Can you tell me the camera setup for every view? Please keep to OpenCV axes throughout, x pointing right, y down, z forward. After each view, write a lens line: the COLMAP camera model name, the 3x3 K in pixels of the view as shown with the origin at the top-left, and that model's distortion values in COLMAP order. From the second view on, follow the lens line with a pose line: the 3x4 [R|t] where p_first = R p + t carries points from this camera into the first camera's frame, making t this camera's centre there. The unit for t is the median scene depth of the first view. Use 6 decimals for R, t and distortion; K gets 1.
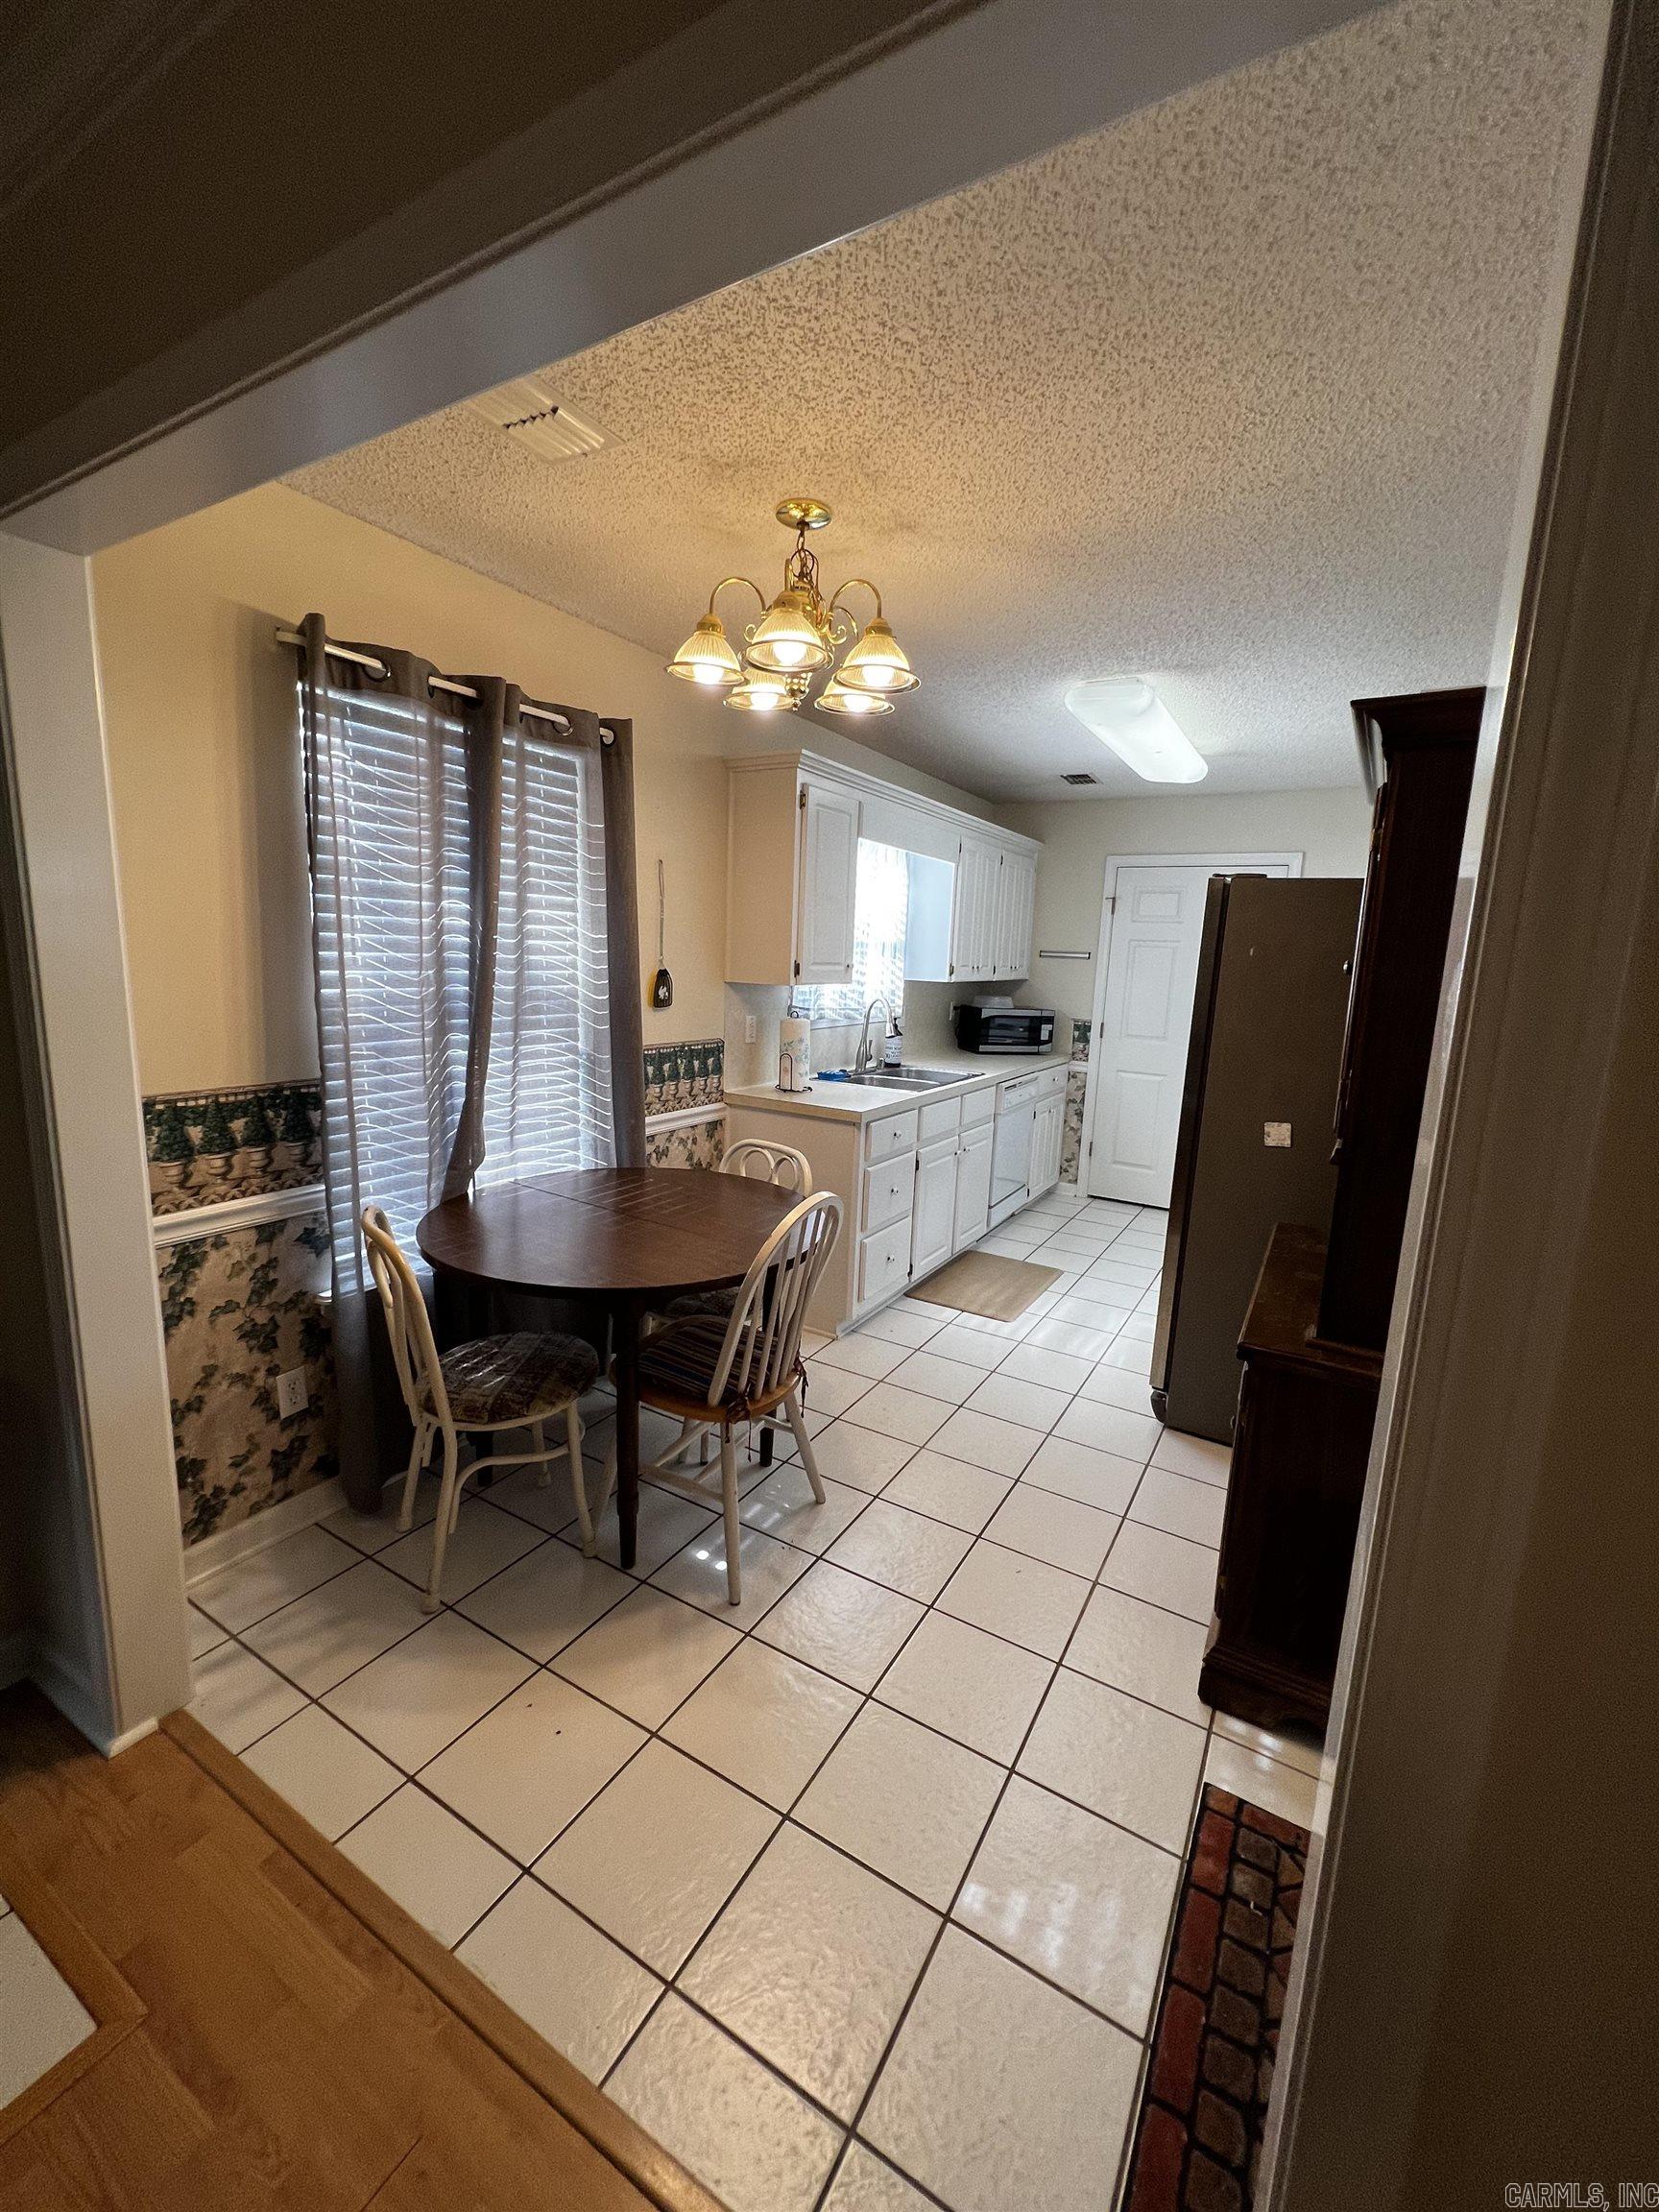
lens RADIAL K [[885.2, 0, 829.5], [0, 885.2, 1102.0], [0, 0, 1]] dist [-0.006027, 0.001054]
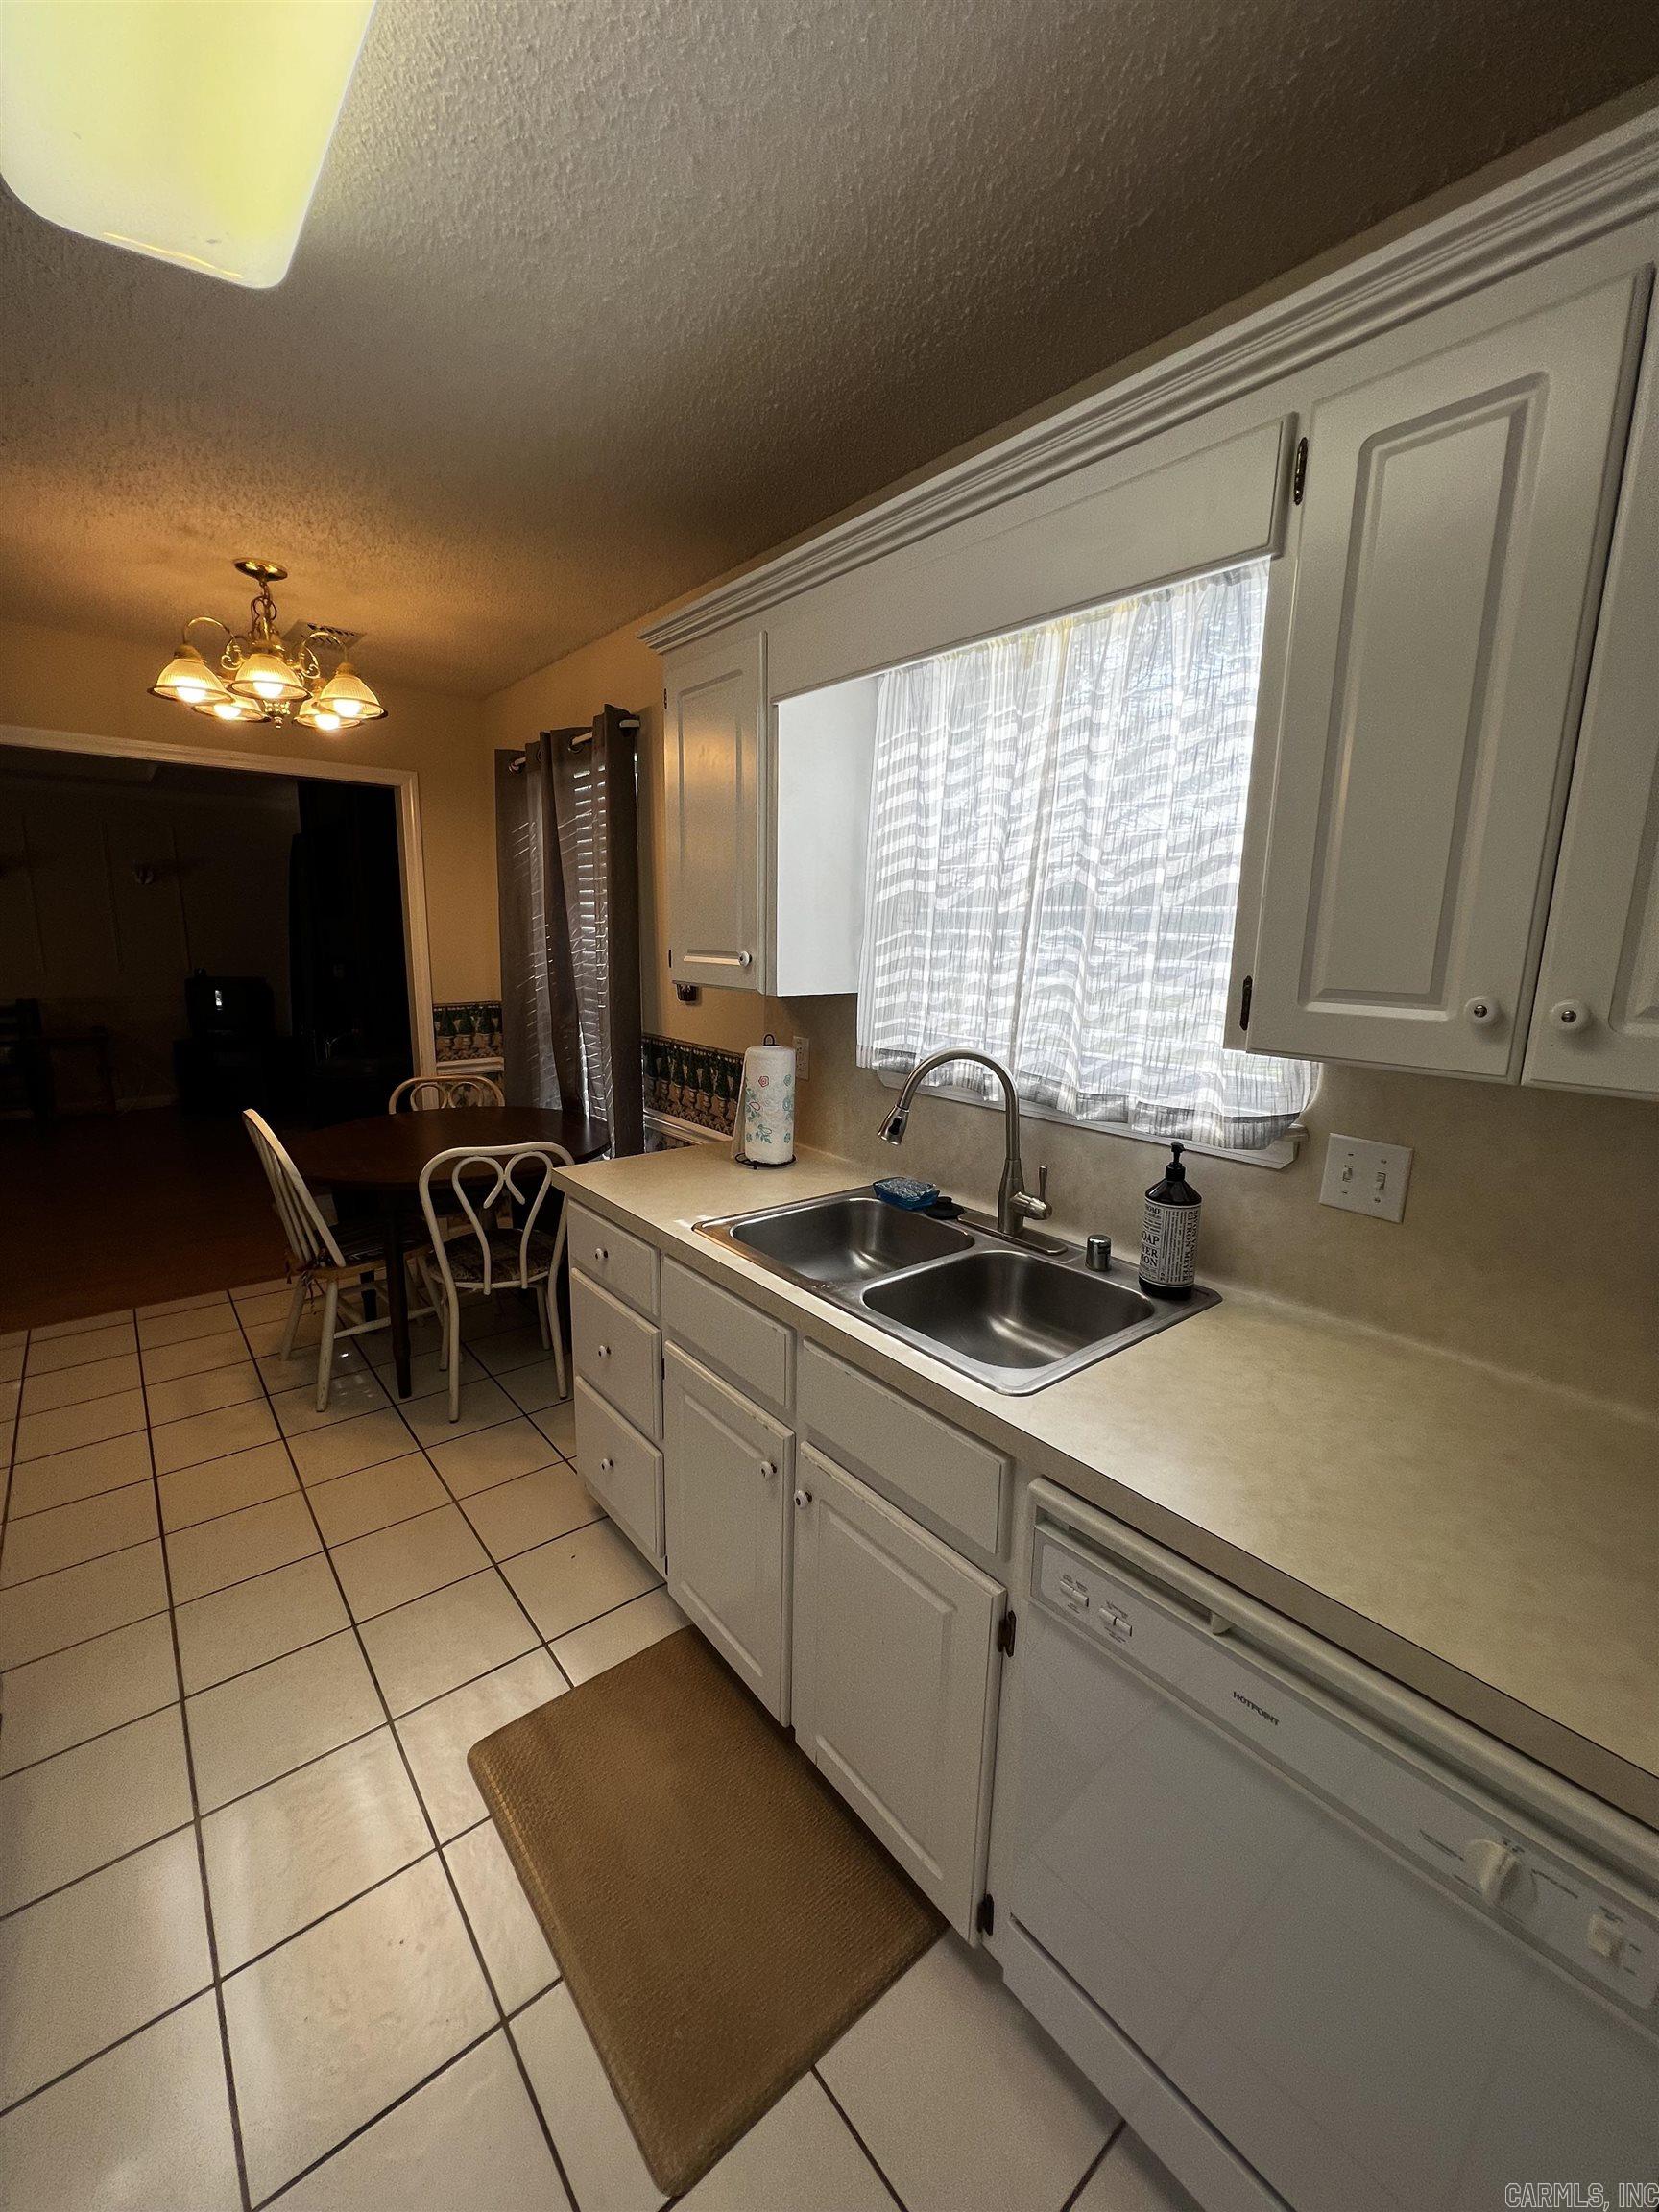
lens RADIAL K [[885.2, 0, 824.5], [0, 885.2, 1102.3], [0, 0, 1]] dist [-0.006027, 0.001054]
pose [[-0.335775, 0.139937, -0.931490, 0.648358], [-0.189294, 0.958704, 0.212260, -0.242690], [0.922726, 0.247597, -0.295420, 1.540880]]
